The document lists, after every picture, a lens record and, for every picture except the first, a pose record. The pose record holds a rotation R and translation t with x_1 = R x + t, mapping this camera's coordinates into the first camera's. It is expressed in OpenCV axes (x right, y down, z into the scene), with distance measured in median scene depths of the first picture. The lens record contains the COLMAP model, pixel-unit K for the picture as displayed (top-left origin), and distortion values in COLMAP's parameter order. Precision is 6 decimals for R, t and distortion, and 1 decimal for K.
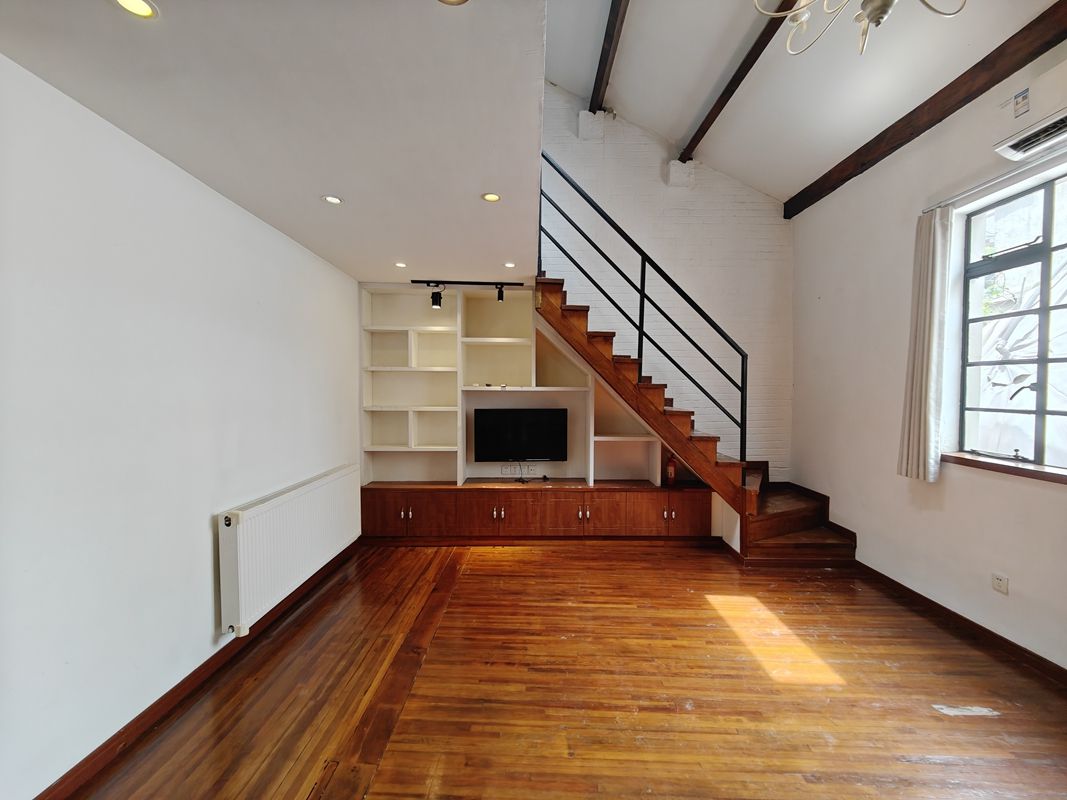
lens RADIAL K [[464.9, 0, 535.6], [0, 464.9, 402.3], [0, 0, 1]] dist [0.002508, -0.004780]
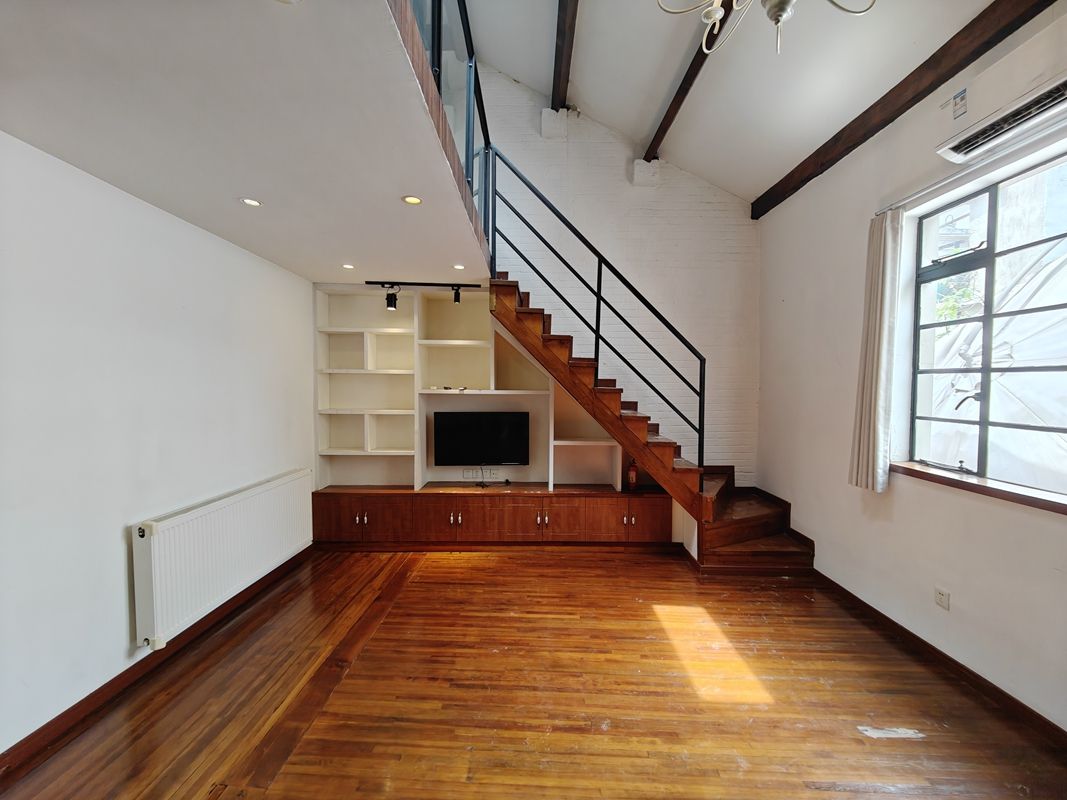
lens RADIAL K [[465.6, 0, 535.8], [0, 465.6, 401.7], [0, 0, 1]] dist [0.011481, -0.011686]
pose [[0.999991, 0.003883, -0.001730, 0.125000], [-0.003874, 0.999979, 0.005192, -0.019892], [0.001750, -0.005186, 0.999985, 0.018443]]
